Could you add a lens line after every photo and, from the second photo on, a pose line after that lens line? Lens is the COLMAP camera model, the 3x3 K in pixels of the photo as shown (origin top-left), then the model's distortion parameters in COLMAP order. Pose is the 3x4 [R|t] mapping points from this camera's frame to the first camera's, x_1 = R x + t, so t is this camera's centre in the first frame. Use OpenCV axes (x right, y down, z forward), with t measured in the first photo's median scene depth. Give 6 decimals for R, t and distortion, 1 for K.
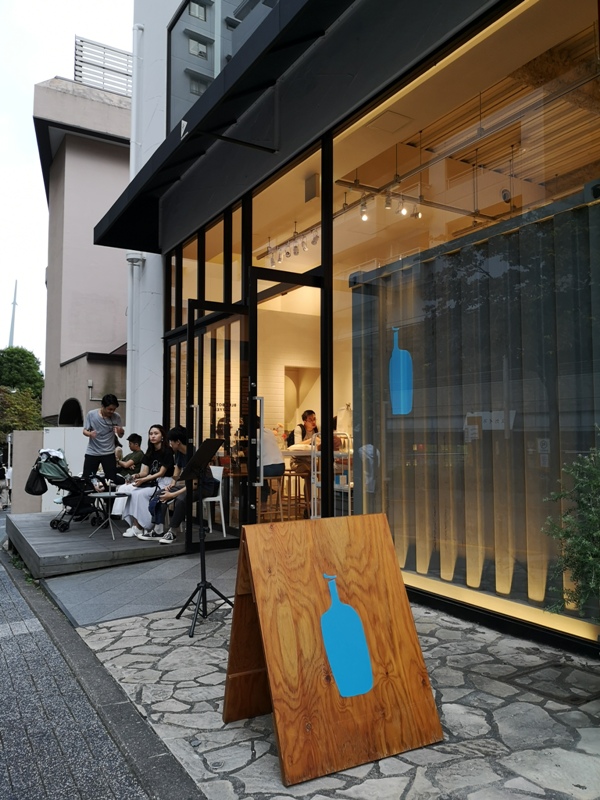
lens RADIAL K [[622.3, 0, 300.0], [0, 622.3, 400.0], [0, 0, 1]] dist [-0.002537, 0.001969]
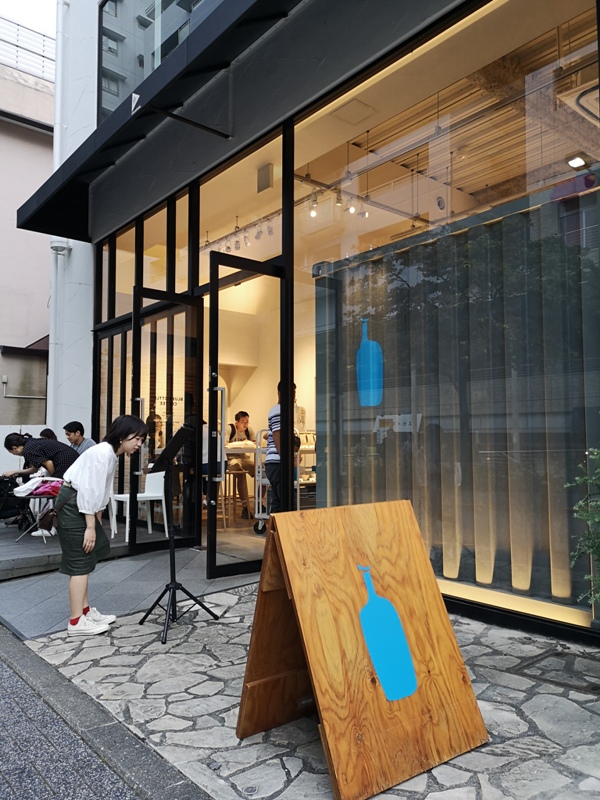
lens RADIAL K [[606.4, 0, 307.2], [0, 606.4, 400.1], [0, 0, 1]] dist [0.027697, -0.009663]
pose [[0.987883, 0.010805, 0.154825, -0.112736], [-0.009804, 0.999926, -0.007231, 0.028728], [-0.154892, 0.005626, 0.987915, 0.083248]]
